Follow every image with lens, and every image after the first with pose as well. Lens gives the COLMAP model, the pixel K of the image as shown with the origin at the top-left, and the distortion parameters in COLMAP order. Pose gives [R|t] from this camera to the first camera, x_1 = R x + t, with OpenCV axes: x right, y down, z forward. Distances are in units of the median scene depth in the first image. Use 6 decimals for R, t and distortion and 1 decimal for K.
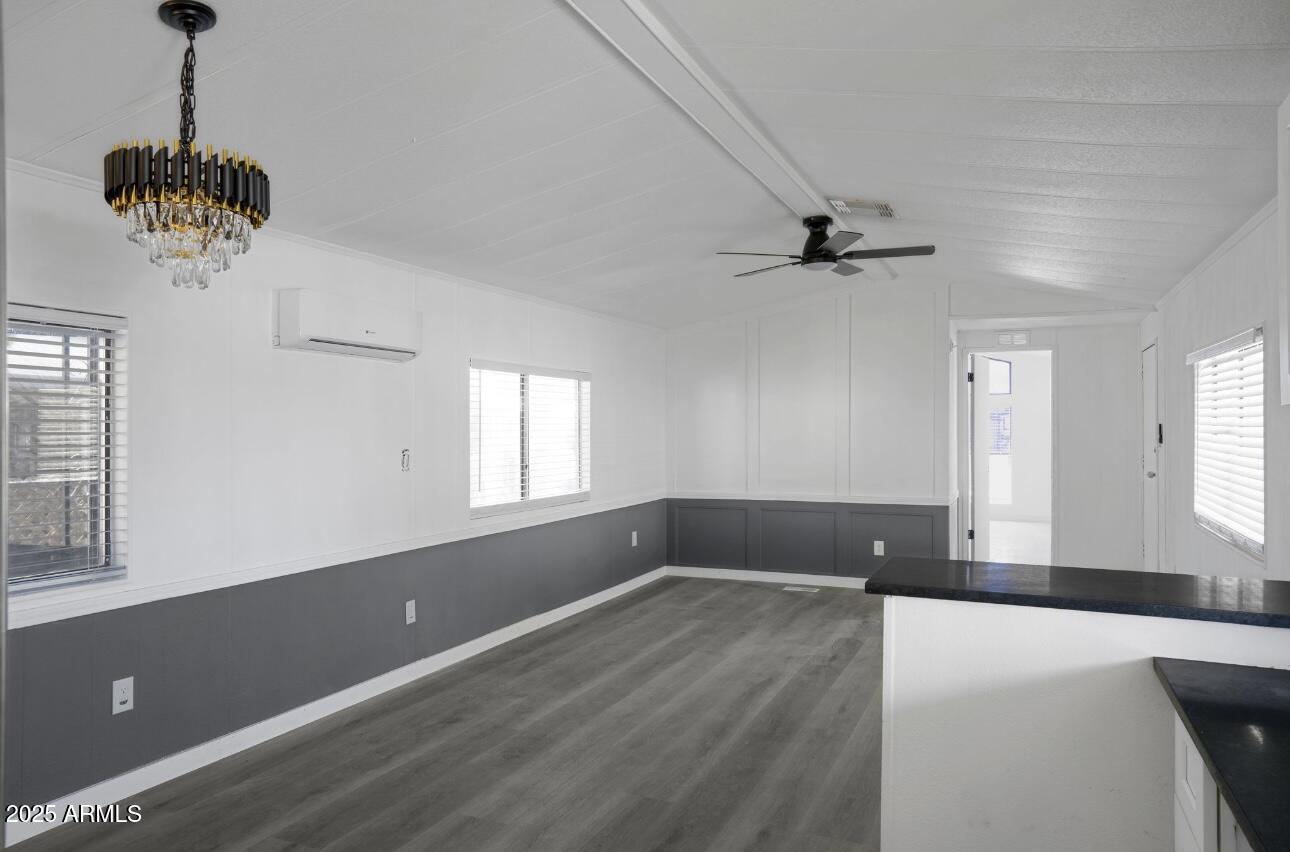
lens RADIAL K [[867.1, 0, 645.2], [0, 867.1, 424.9], [0, 0, 1]] dist [0.002684, 0.003043]
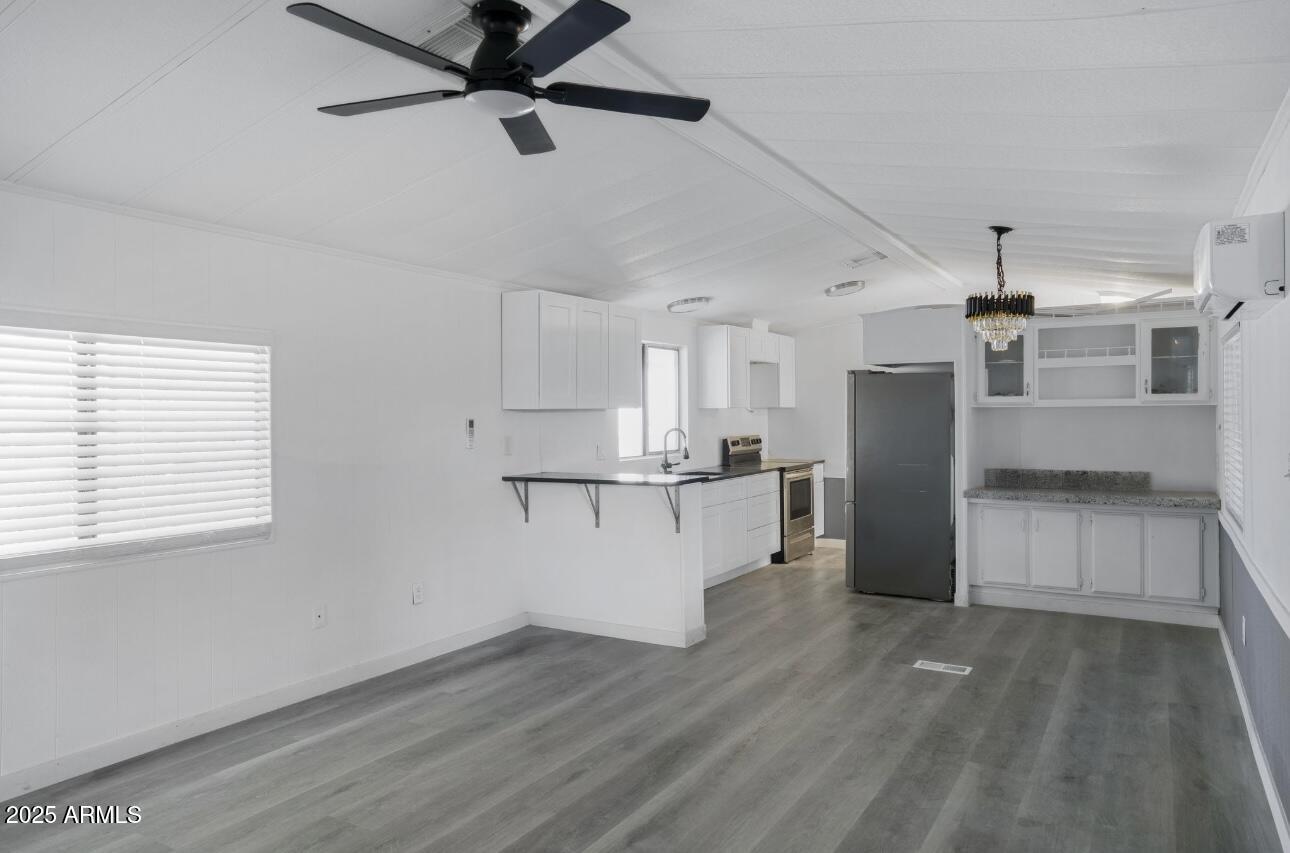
lens RADIAL K [[867.1, 0, 645.1], [0, 867.1, 423.9], [0, 0, 1]] dist [0.002684, 0.003043]
pose [[-0.993401, 0.009259, 0.114323, 0.075417], [0.010203, 0.999918, 0.007678, 0.002496], [-0.114242, 0.008793, -0.993414, 1.876694]]
